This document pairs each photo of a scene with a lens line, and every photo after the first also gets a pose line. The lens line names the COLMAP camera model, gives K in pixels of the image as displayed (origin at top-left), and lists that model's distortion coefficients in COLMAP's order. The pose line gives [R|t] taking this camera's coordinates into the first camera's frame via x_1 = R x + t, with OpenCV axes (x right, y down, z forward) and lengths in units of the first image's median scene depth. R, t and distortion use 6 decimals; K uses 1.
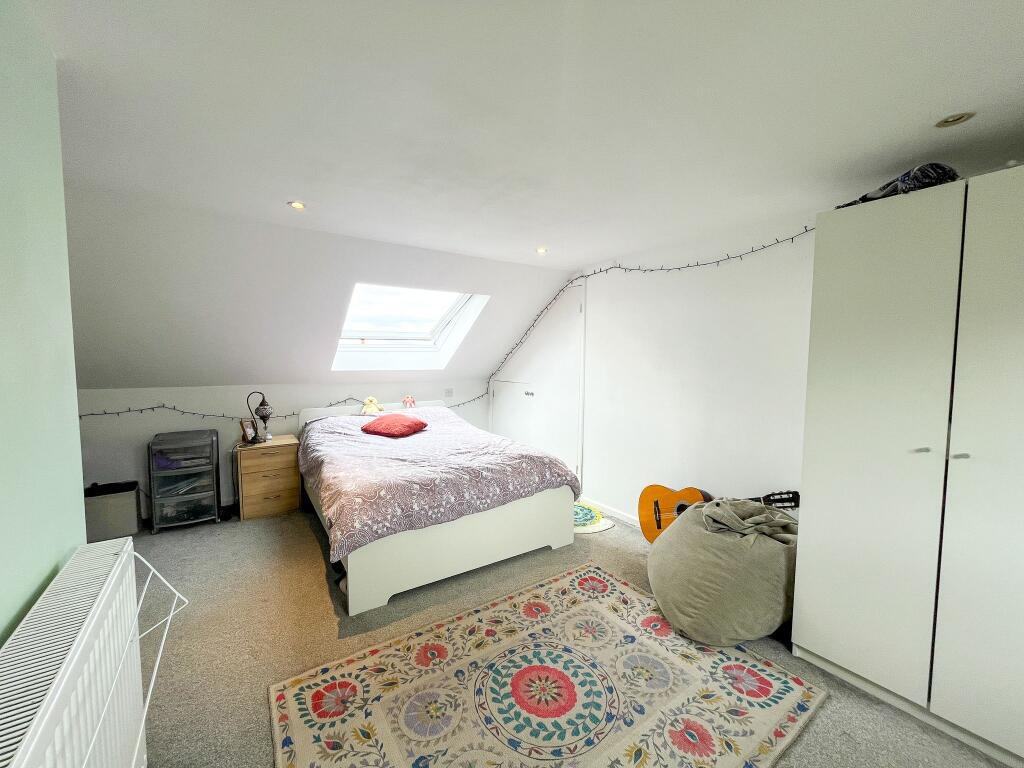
lens RADIAL K [[414.0, 0, 512.1], [0, 414.0, 382.0], [0, 0, 1]] dist [-0.000811, 0.000173]
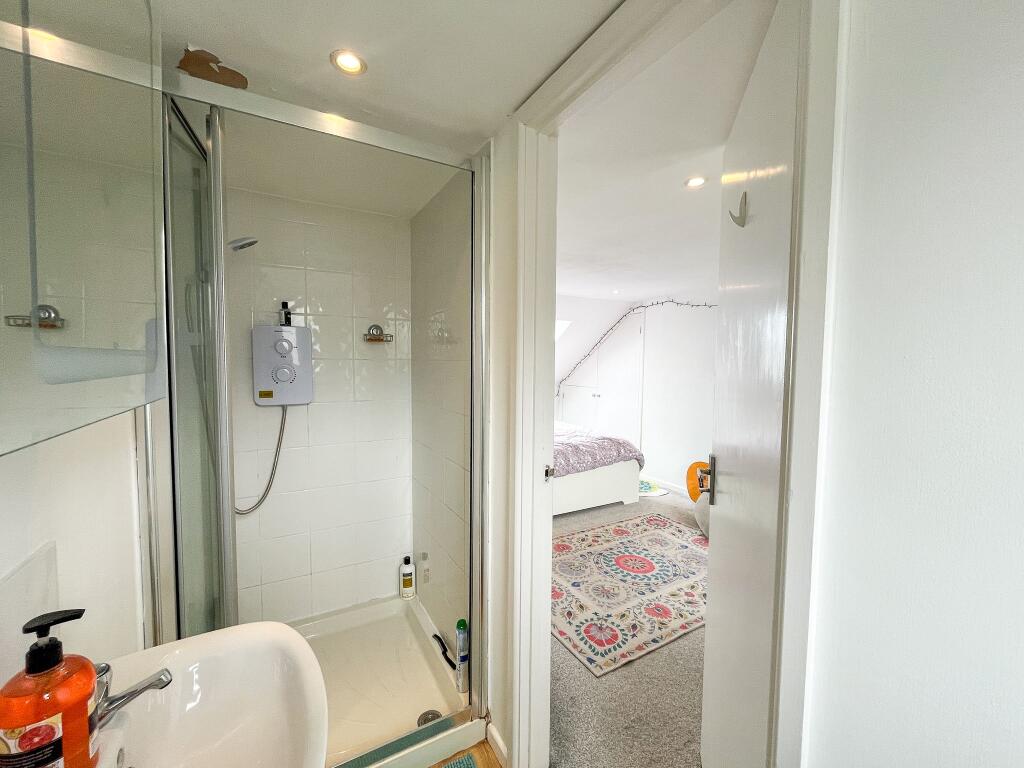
lens RADIAL K [[414.0, 0, 509.9], [0, 414.0, 383.6], [0, 0, 1]] dist [-0.000811, 0.000173]
pose [[0.996185, 0.007725, -0.086929, -0.240431], [-0.008387, 0.999939, -0.007250, 0.006722], [0.086868, 0.007951, 0.996188, -0.622845]]
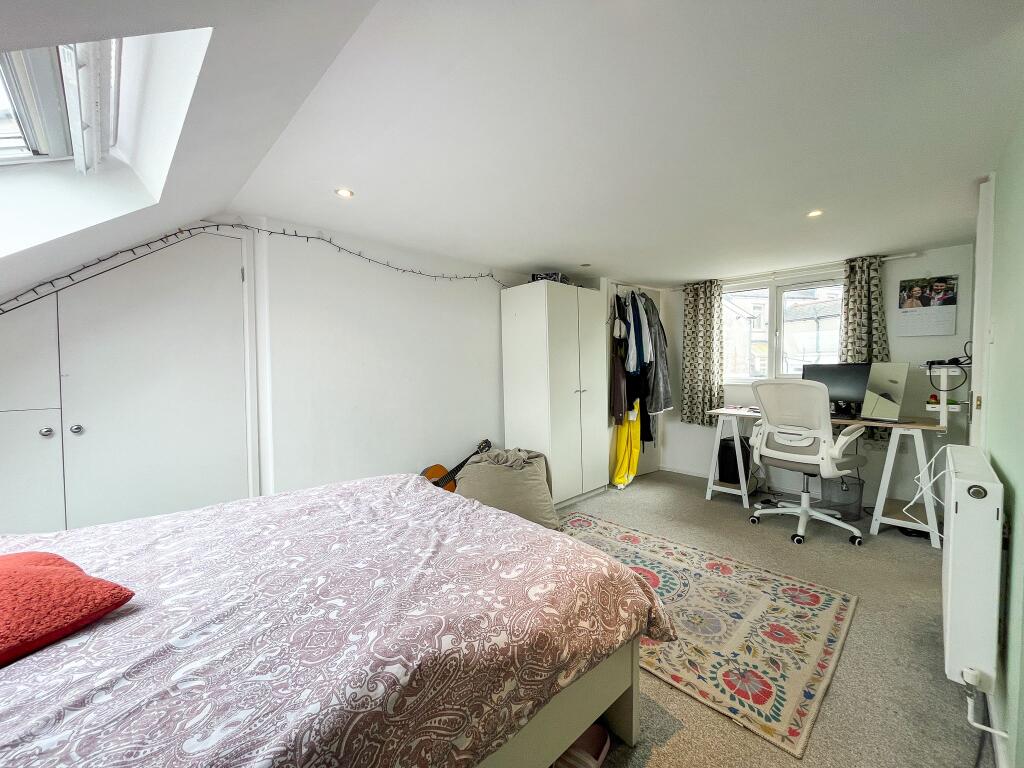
lens RADIAL K [[414.0, 0, 510.4], [0, 414.0, 382.2], [0, 0, 1]] dist [-0.000811, 0.000173]
pose [[-0.168035, -0.036196, 0.985116, -0.999453], [0.067880, 0.996529, 0.048194, -0.025017], [-0.983441, 0.074968, -0.164995, 1.302206]]
